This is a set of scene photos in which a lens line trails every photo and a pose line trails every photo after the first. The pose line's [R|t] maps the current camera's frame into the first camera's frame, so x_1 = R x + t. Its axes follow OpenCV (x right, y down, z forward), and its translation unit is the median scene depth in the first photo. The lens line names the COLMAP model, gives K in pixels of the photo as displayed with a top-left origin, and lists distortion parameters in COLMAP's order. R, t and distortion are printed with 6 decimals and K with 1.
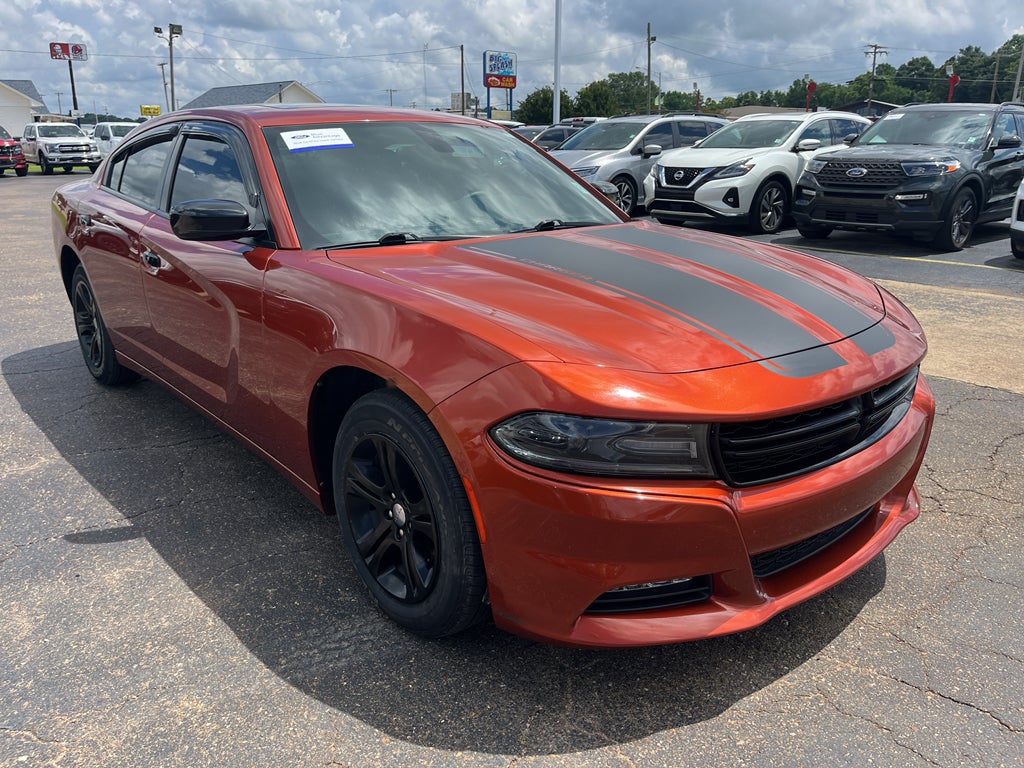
lens RADIAL K [[787.8, 0, 512.8], [0, 787.8, 389.5], [0, 0, 1]] dist [0.076945, -0.116900]
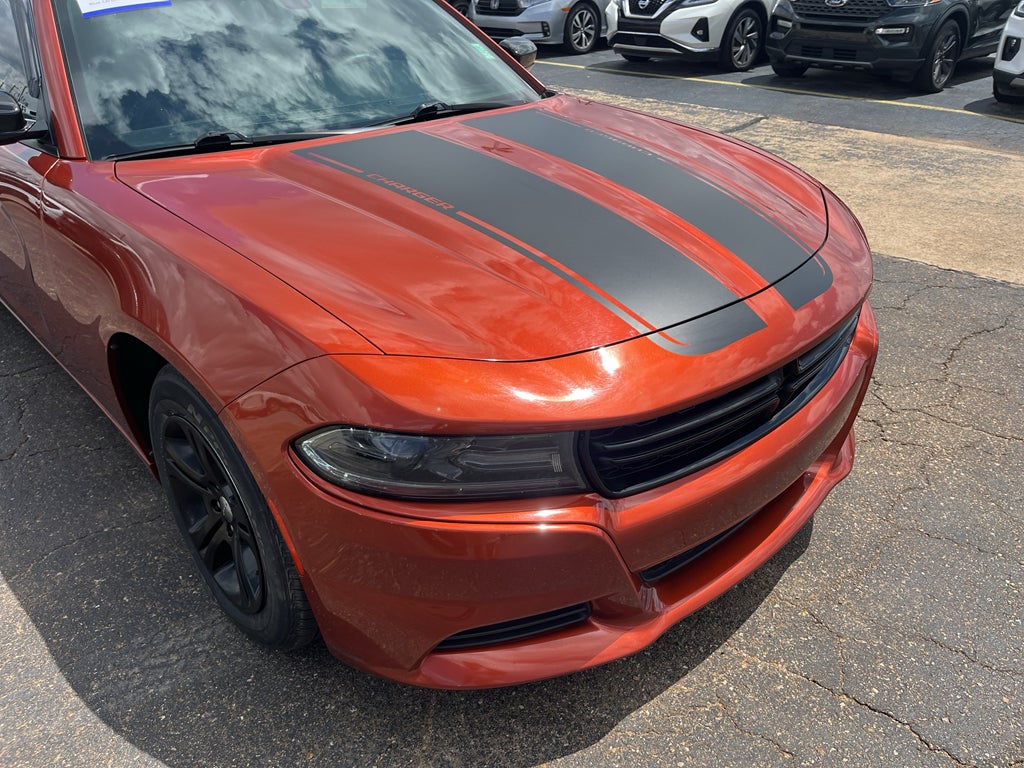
lens RADIAL K [[787.8, 0, 531.3], [0, 787.8, 391.2], [0, 0, 1]] dist [0.076945, -0.116900]
pose [[0.998442, -0.029269, 0.047502, 0.064198], [0.019184, 0.979539, 0.200340, -0.056419], [-0.052394, -0.199116, 0.978574, 0.097912]]
